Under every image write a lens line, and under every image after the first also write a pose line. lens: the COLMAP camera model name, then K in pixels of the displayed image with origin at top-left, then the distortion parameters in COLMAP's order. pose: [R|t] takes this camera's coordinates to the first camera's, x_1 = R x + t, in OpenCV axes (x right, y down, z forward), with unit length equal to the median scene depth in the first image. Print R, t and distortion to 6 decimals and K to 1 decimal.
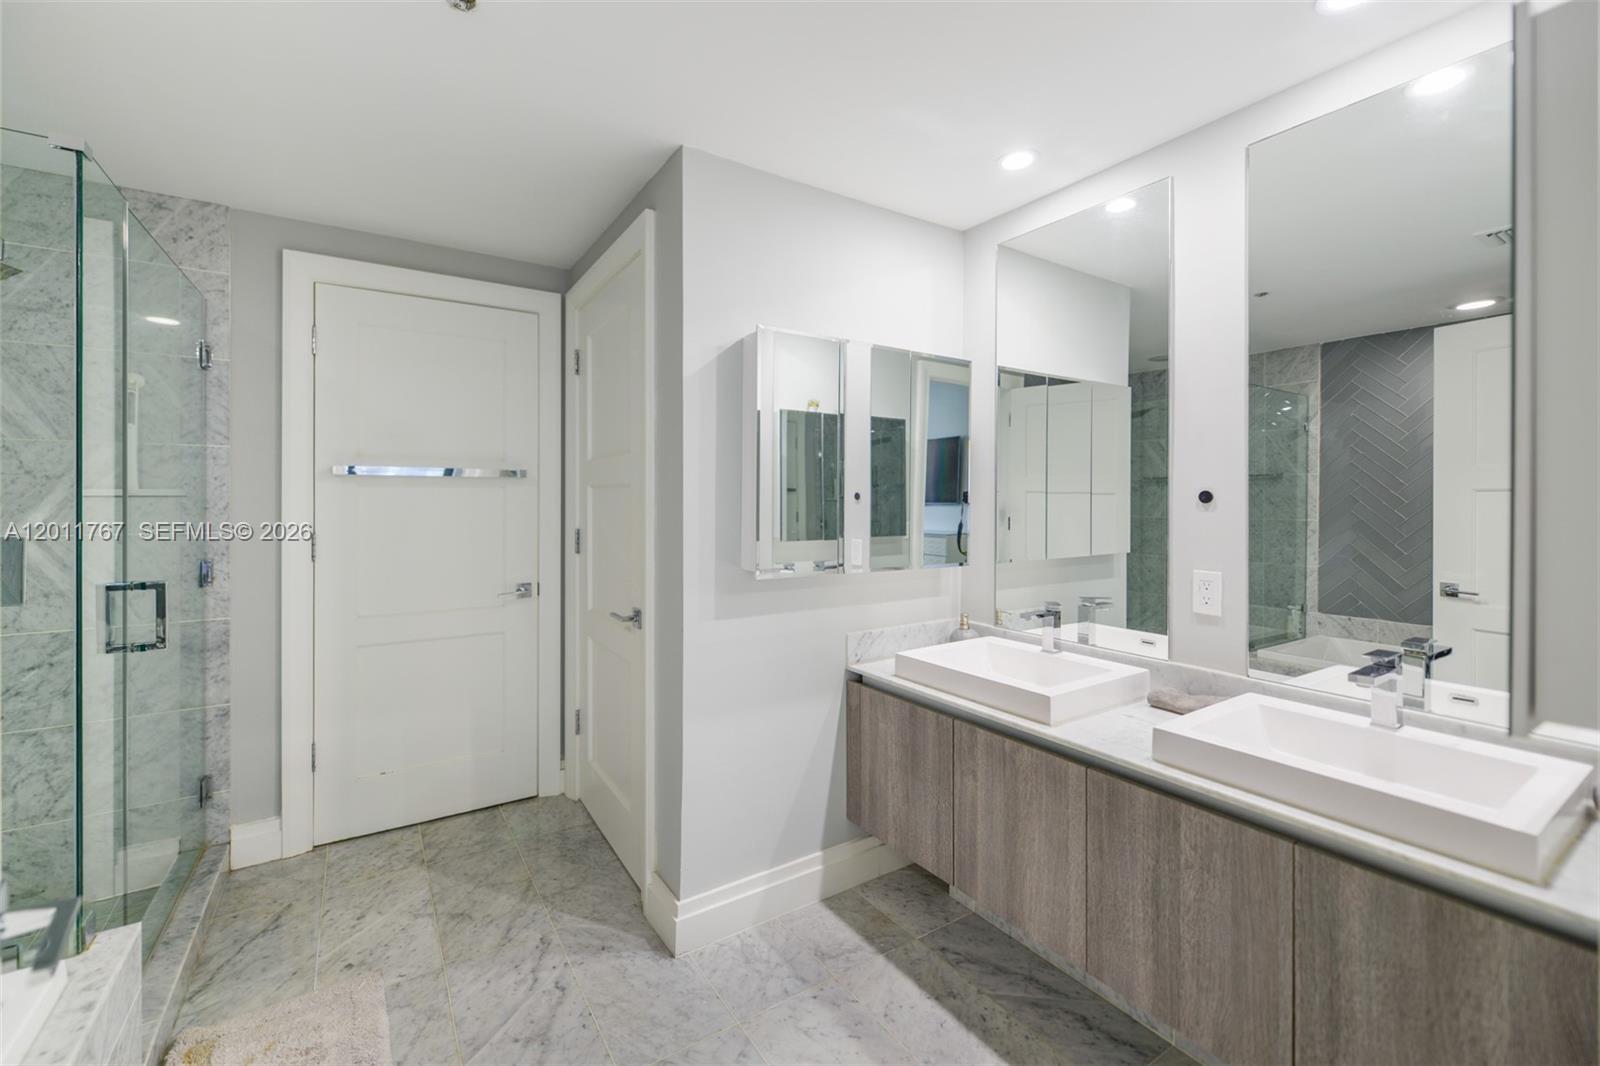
lens RADIAL K [[668.4, 0, 763.2], [0, 668.4, 500.9], [0, 0, 1]] dist [0.001502, -0.000523]
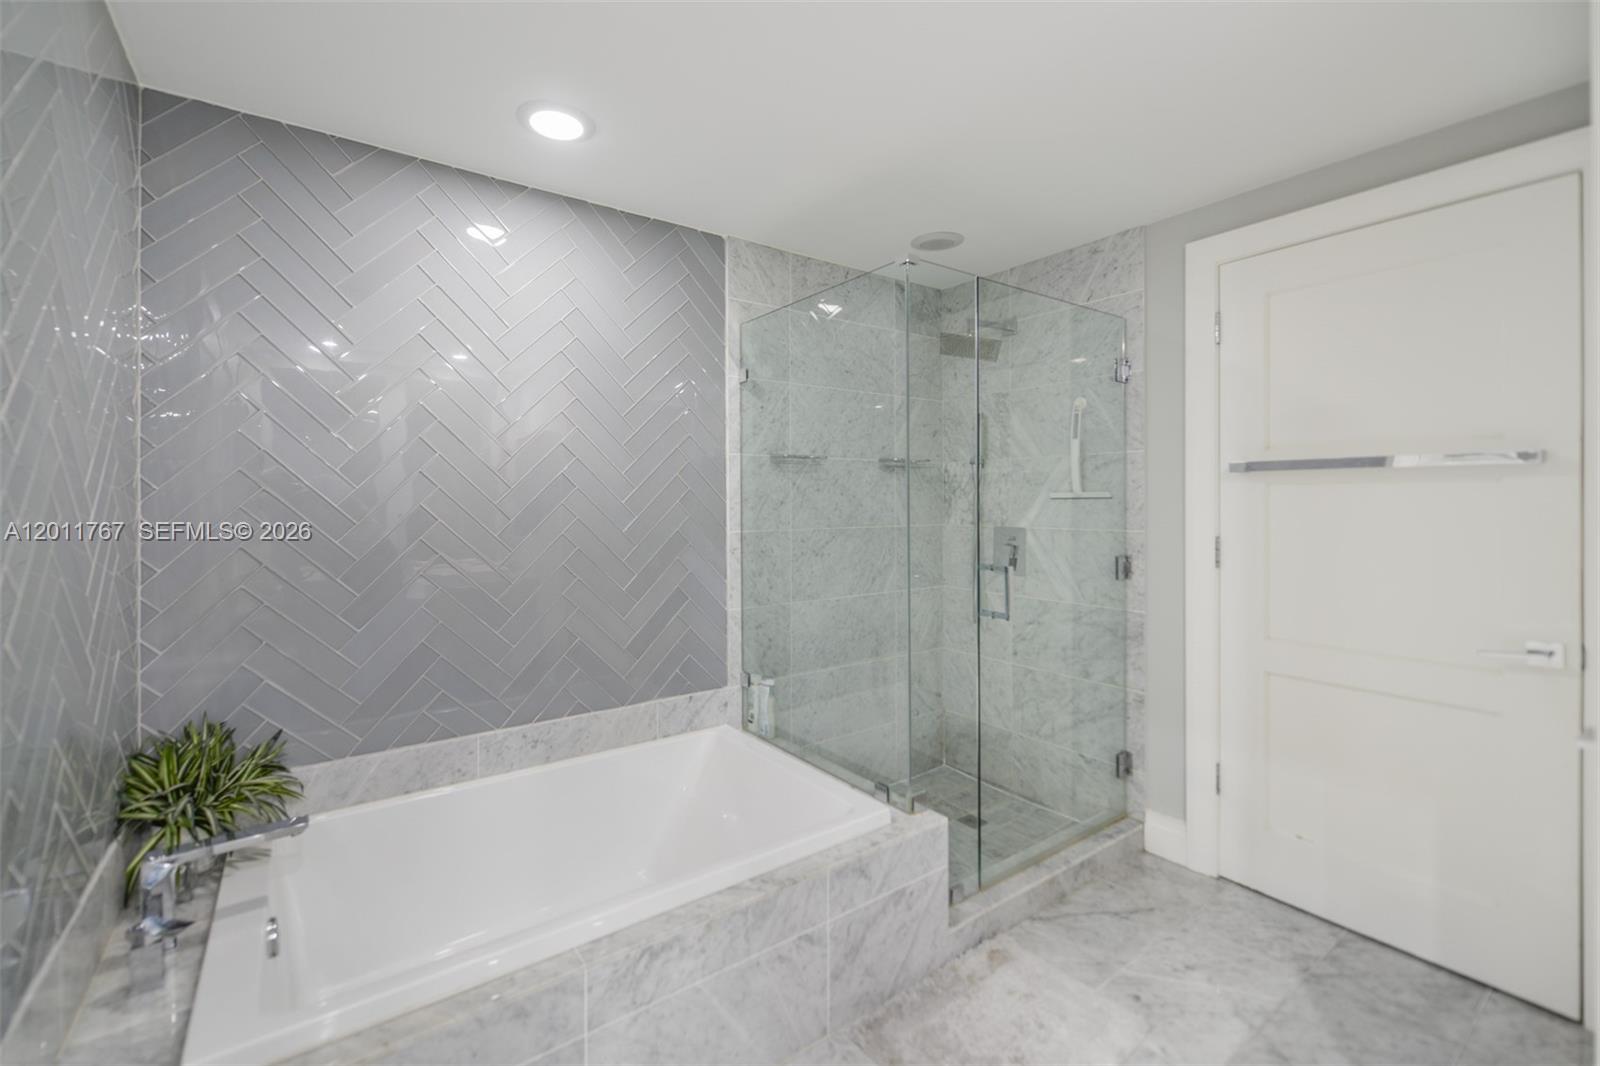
lens RADIAL K [[668.4, 0, 763.2], [0, 668.4, 500.9], [0, 0, 1]] dist [0.001502, -0.000523]
pose [[0.055708, -0.001169, -0.998446, 0.231781], [0.001061, 0.999999, -0.001111, -0.001132], [0.998447, -0.000998, 0.055709, 0.339301]]
